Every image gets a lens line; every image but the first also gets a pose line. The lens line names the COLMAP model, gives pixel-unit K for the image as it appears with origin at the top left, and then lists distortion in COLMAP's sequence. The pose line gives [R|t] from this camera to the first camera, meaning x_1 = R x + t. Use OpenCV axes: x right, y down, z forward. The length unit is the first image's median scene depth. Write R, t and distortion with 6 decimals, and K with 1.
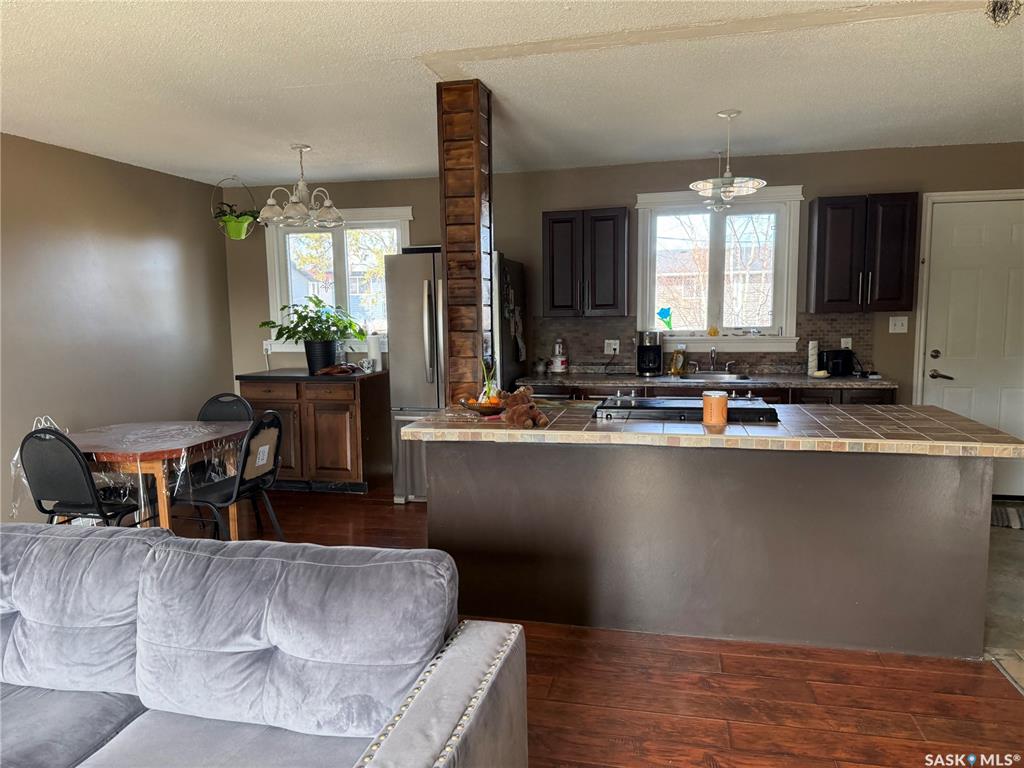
lens RADIAL K [[715.3, 0, 503.9], [0, 715.3, 388.6], [0, 0, 1]] dist [0.087632, -0.127545]
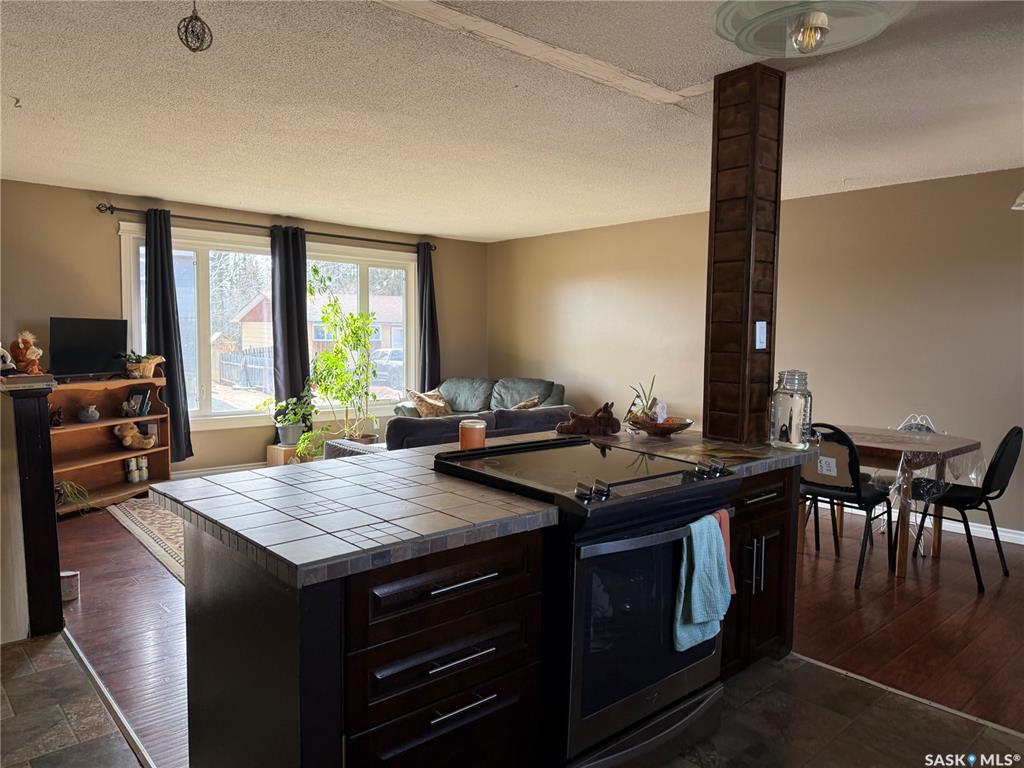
lens RADIAL K [[715.3, 0, 510.3], [0, 715.3, 380.0], [0, 0, 1]] dist [0.088584, -0.131233]
pose [[-0.574761, 0.068892, -0.815416, 0.570109], [-0.093454, 0.984405, 0.149042, -0.105060], [0.812967, 0.161868, -0.559360, 0.877032]]
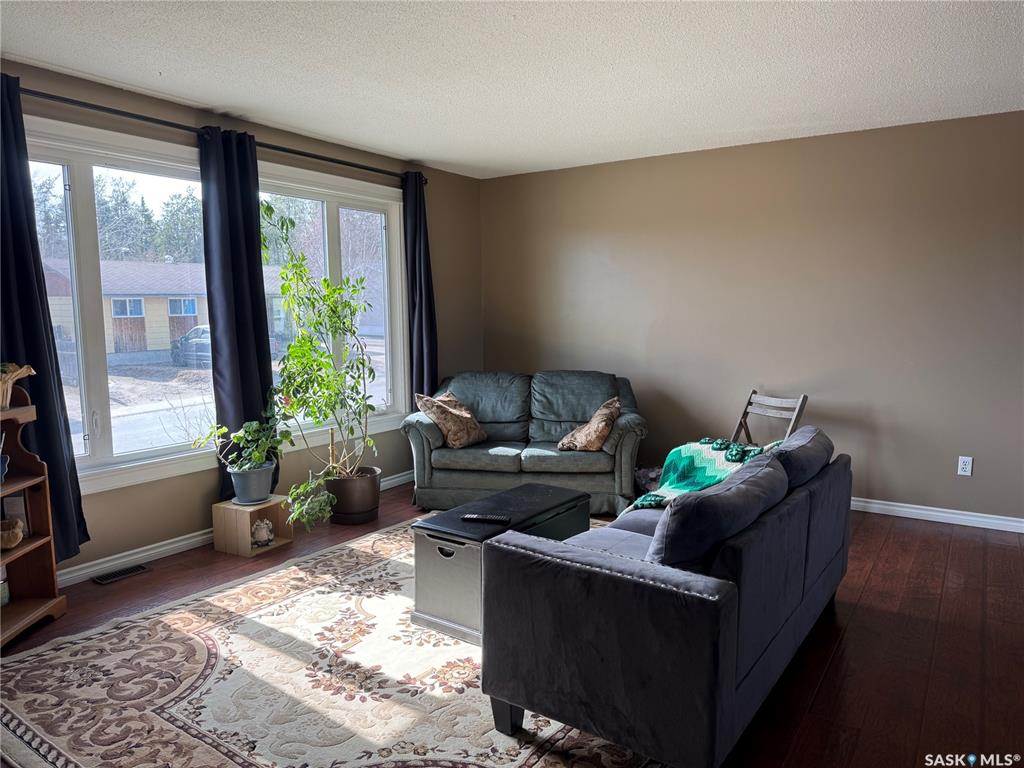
lens RADIAL K [[715.3, 0, 503.9], [0, 715.3, 388.6], [0, 0, 1]] dist [0.087632, -0.127545]
pose [[-0.350841, 0.133489, -0.926872, 0.360232], [-0.095328, 0.979554, 0.177160, -0.041806], [0.931570, 0.150512, -0.330943, 0.339813]]
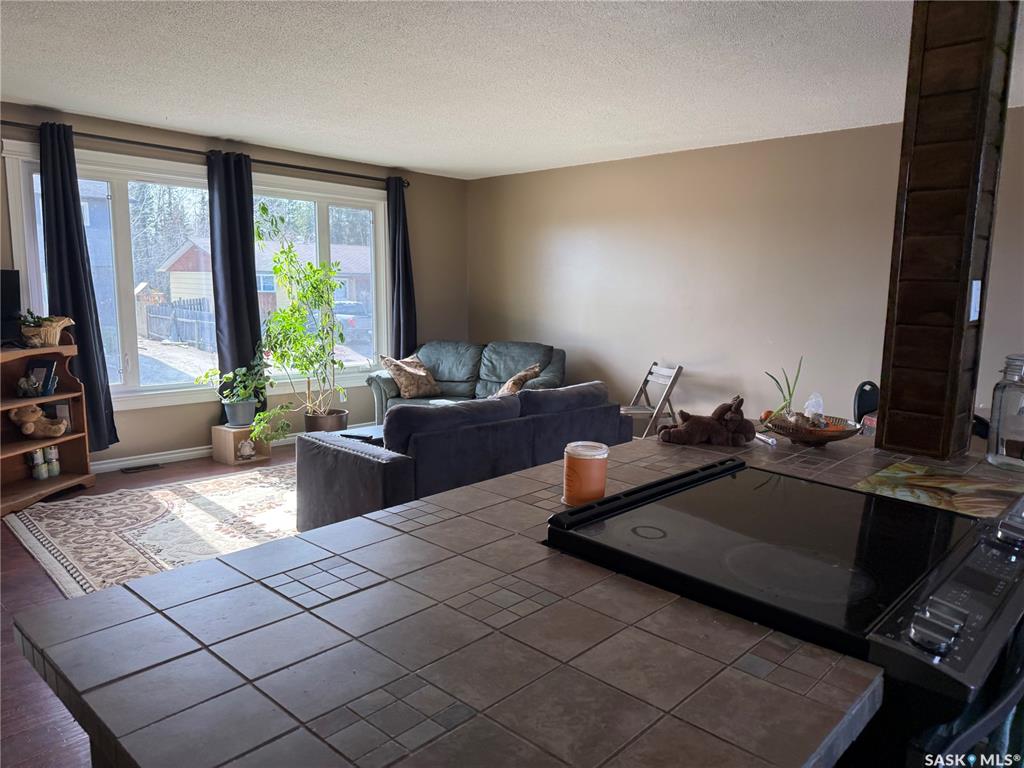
lens RADIAL K [[721.1, 0, 519.9], [0, 721.1, 392.5], [0, 0, 1]] dist [0.004819, -0.004927]
pose [[-0.496547, 0.141287, -0.856434, 0.446000], [-0.105769, 0.969463, 0.221257, -0.084941], [0.861541, 0.200449, -0.466440, 0.687394]]
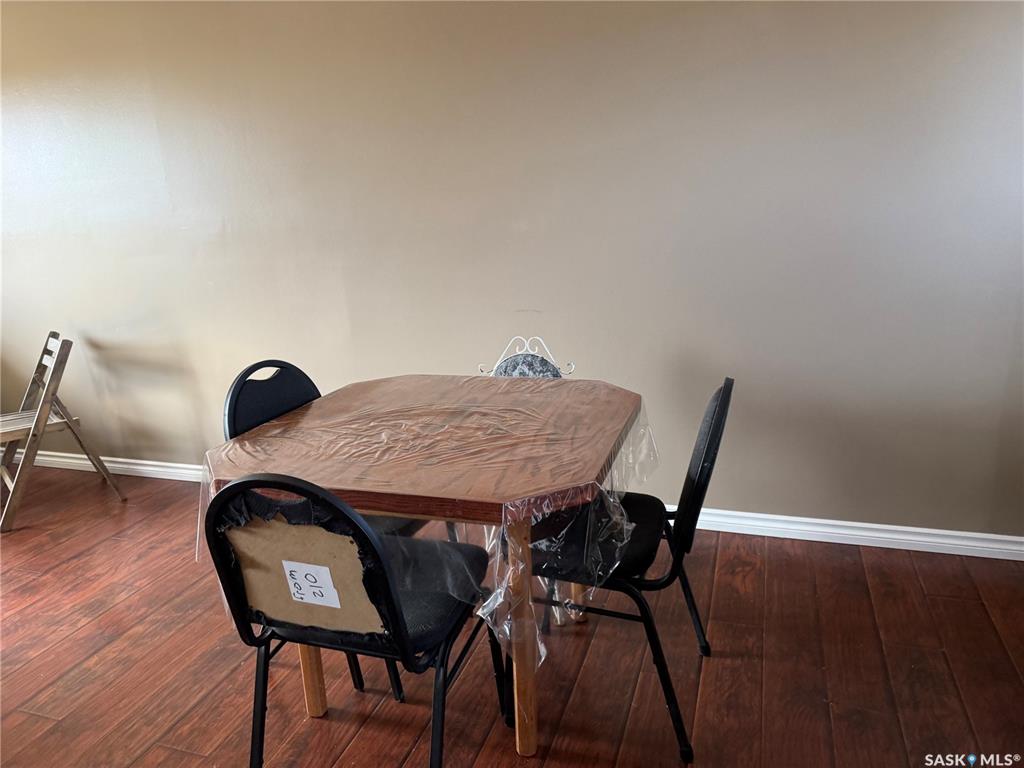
lens RADIAL K [[714.7, 0, 514.7], [0, 714.7, 382.0], [0, 0, 1]] dist [0.094543, -0.141414]
pose [[-0.096813, 0.283157, -0.954175, -0.025099], [-0.058750, 0.955381, 0.289476, -0.081446], [0.993567, 0.084083, -0.075858, 0.821014]]
